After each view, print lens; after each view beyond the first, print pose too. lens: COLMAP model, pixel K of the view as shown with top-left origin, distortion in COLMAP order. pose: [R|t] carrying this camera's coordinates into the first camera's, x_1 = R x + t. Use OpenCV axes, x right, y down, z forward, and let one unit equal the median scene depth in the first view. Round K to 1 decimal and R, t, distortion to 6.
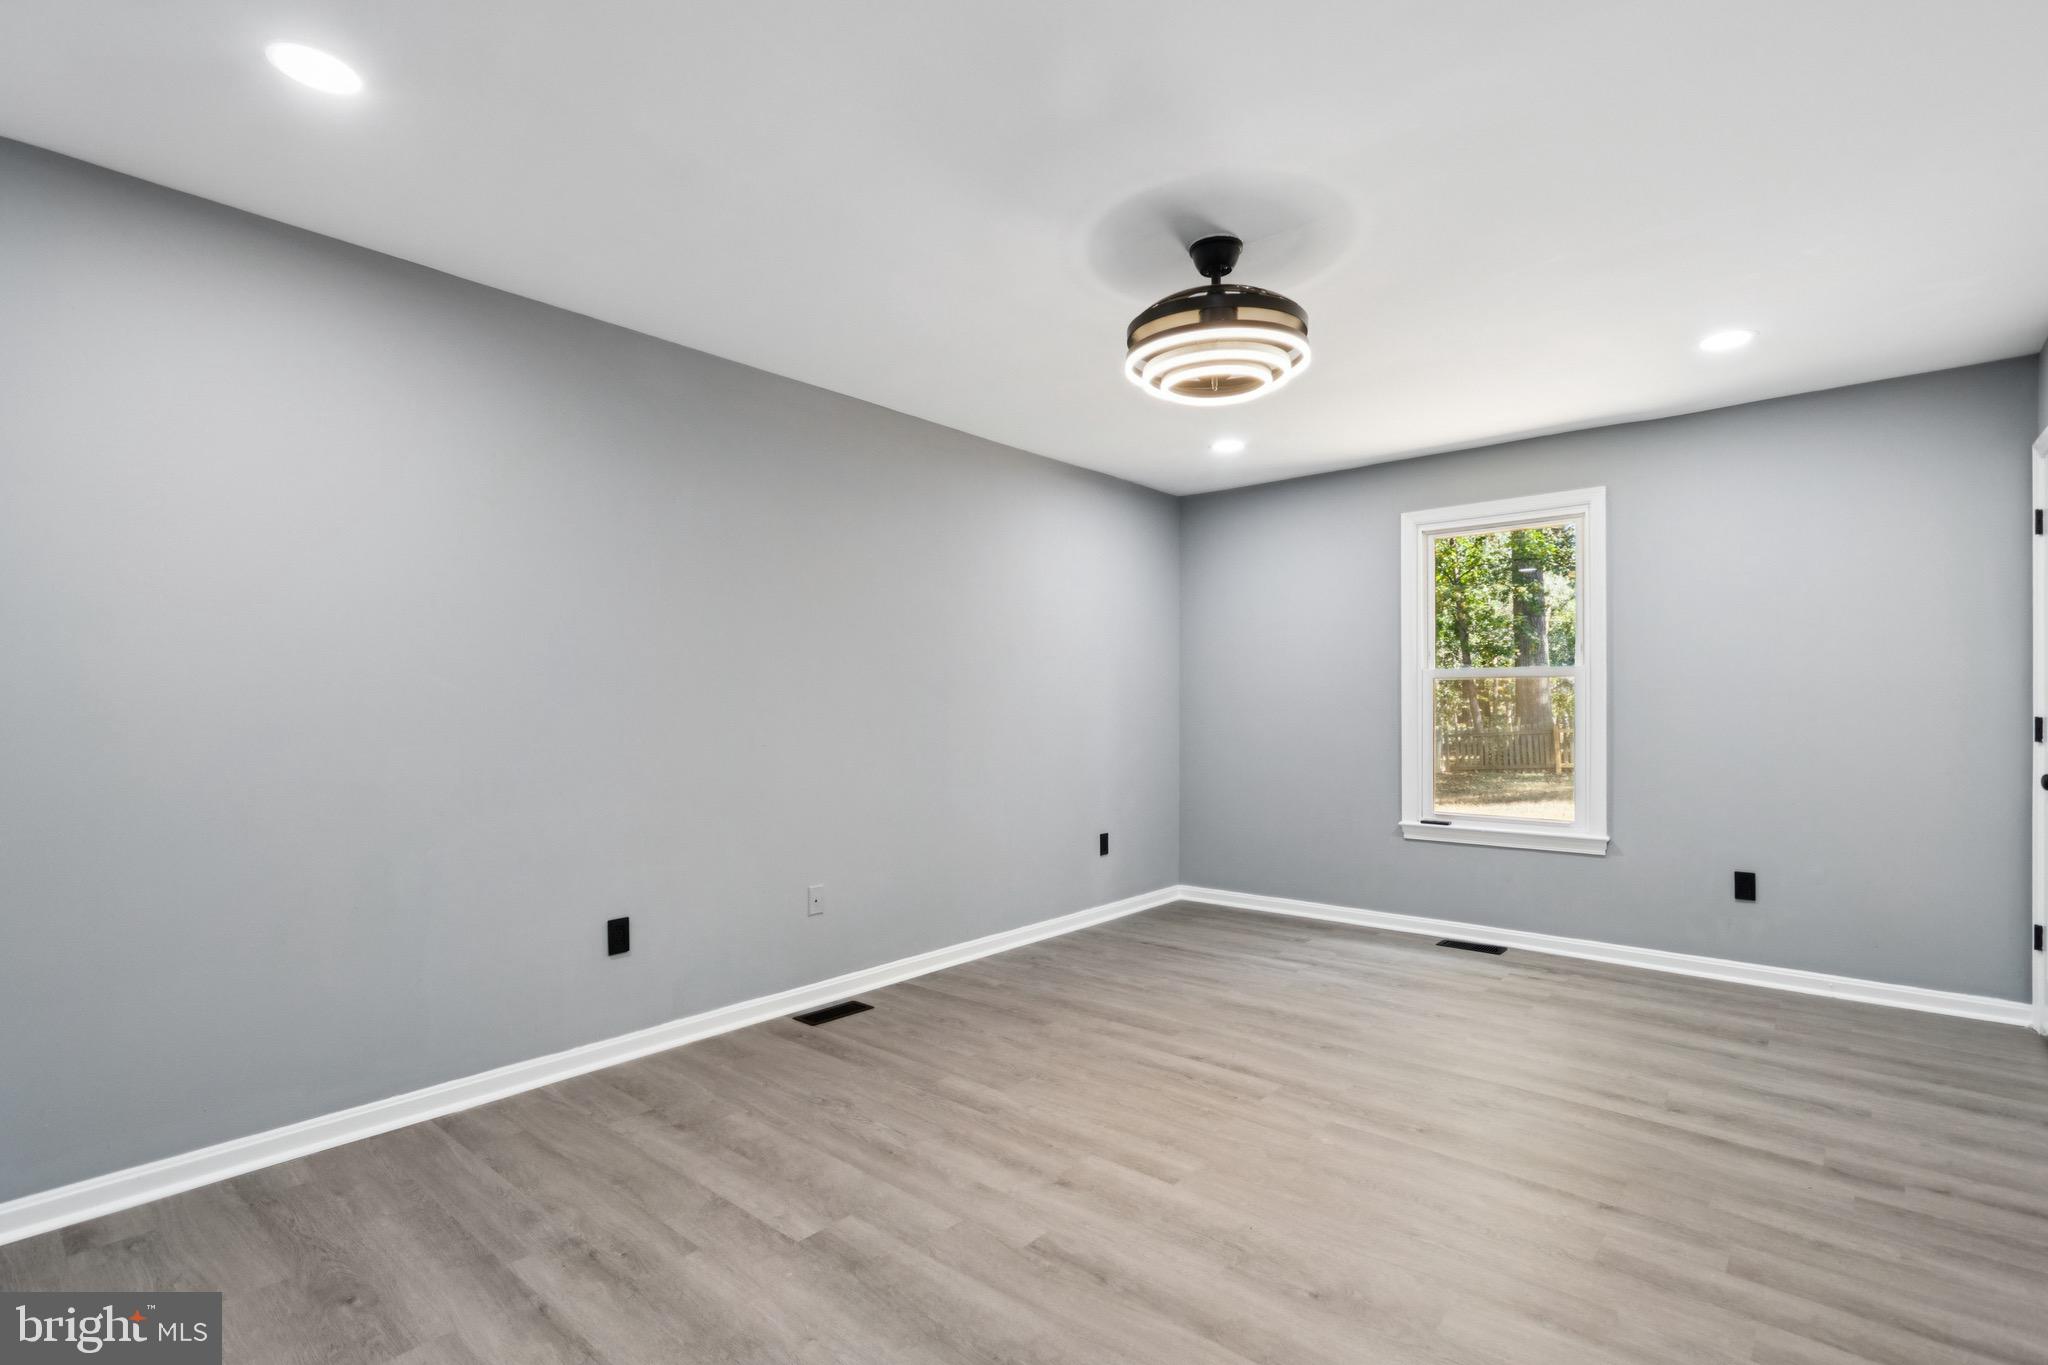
lens RADIAL K [[978.4, 0, 1020.4], [0, 978.4, 692.7], [0, 0, 1]] dist [0.002116, 0.001063]
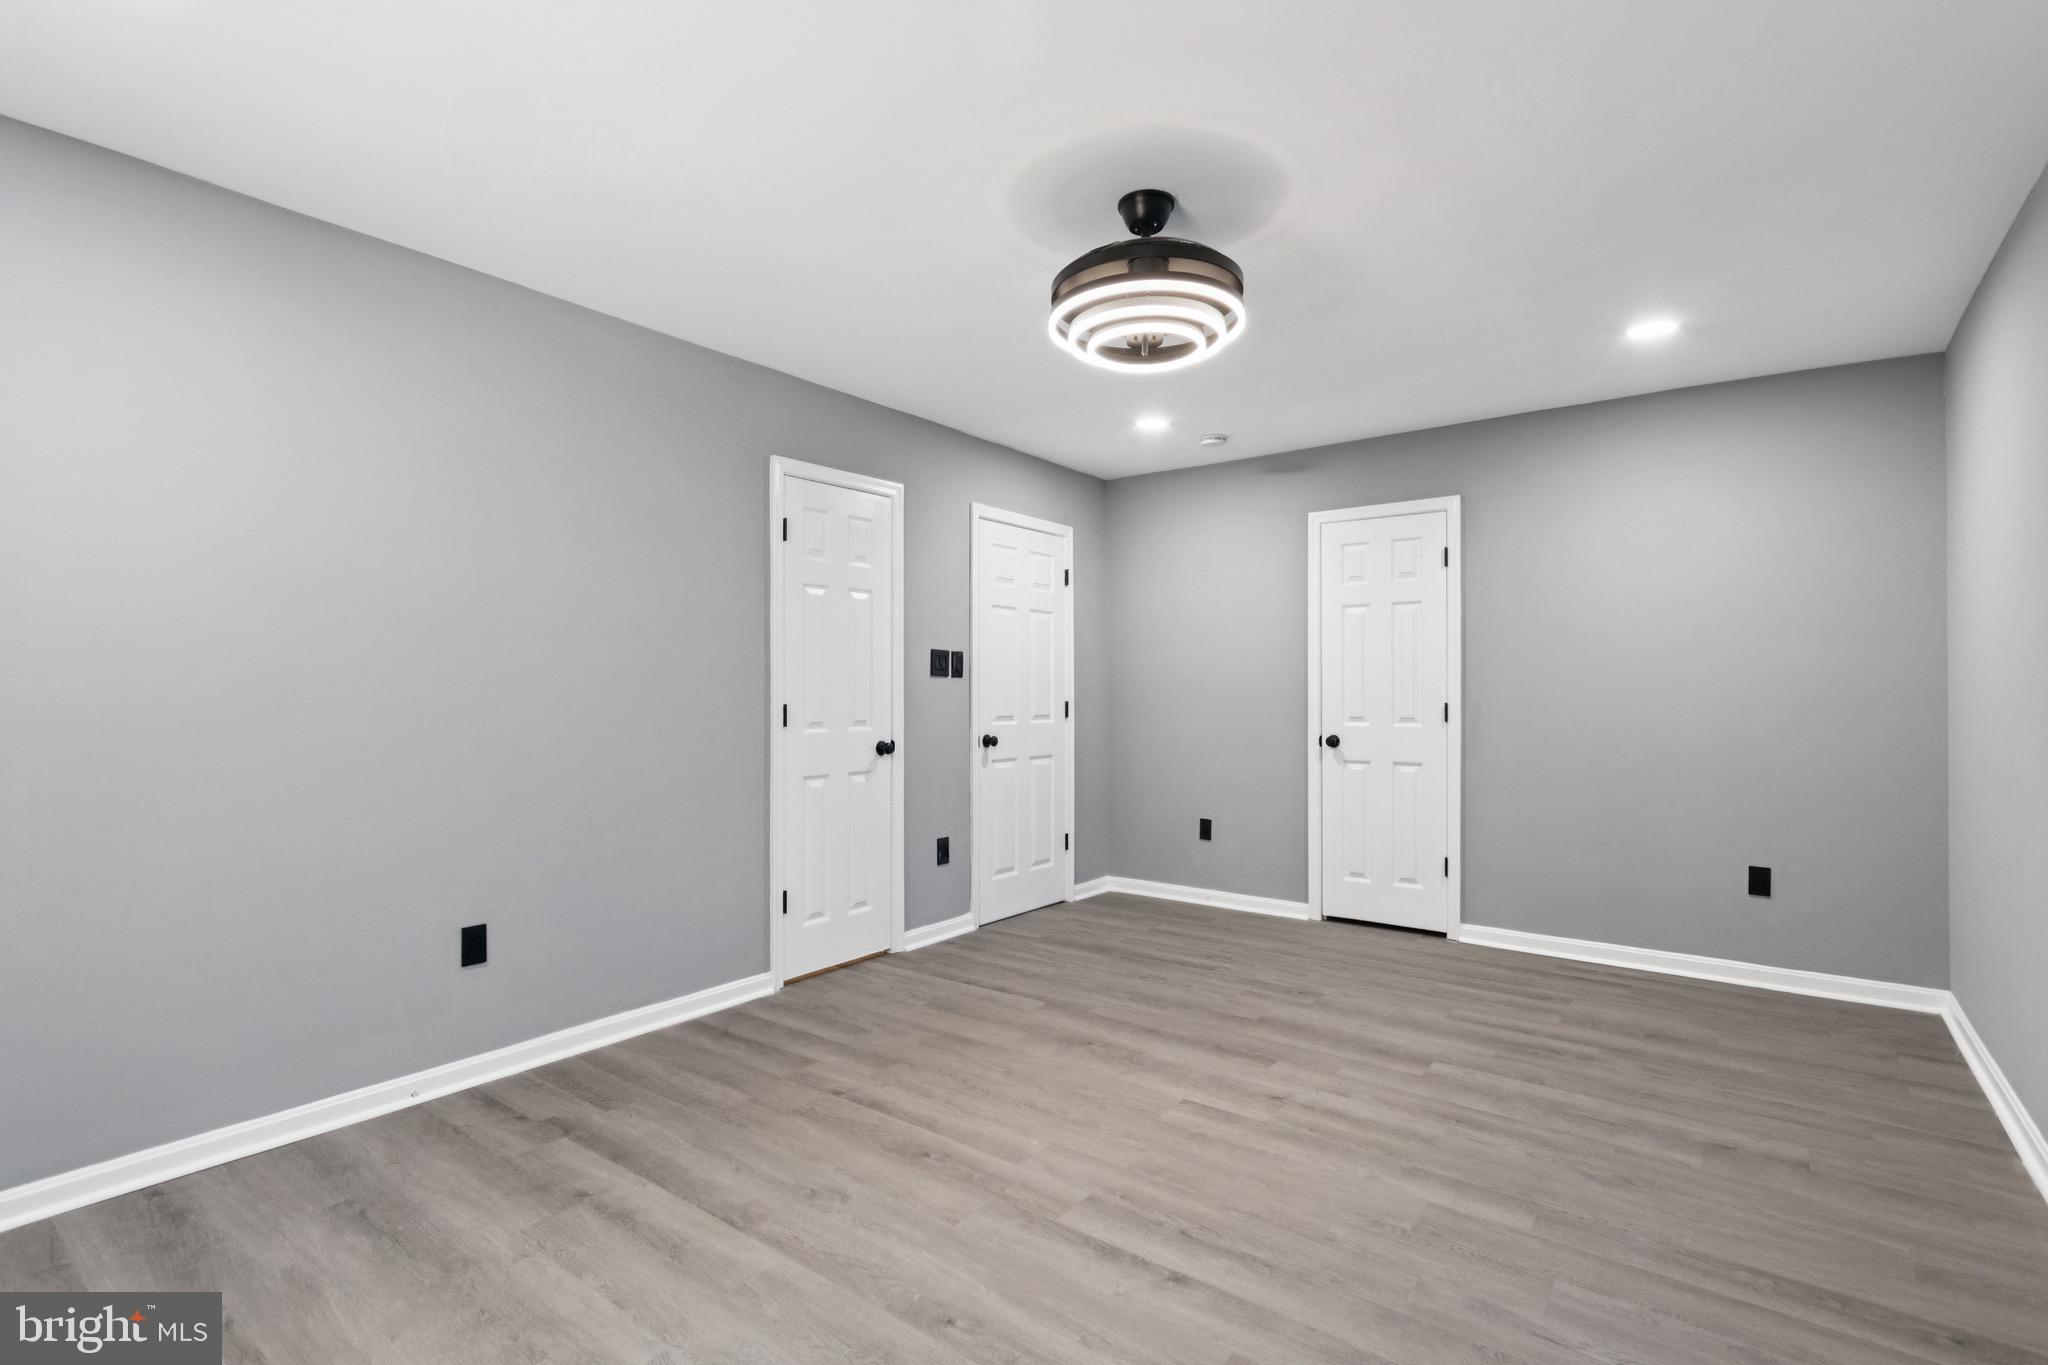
lens RADIAL K [[978.4, 0, 1022.1], [0, 978.4, 678.3], [0, 0, 1]] dist [0.002116, 0.001063]
pose [[-0.997873, 0.000589, -0.065186, 0.397003], [0.002231, 0.999682, -0.025119, 0.026307], [0.065150, -0.025211, -0.997557, 2.021953]]
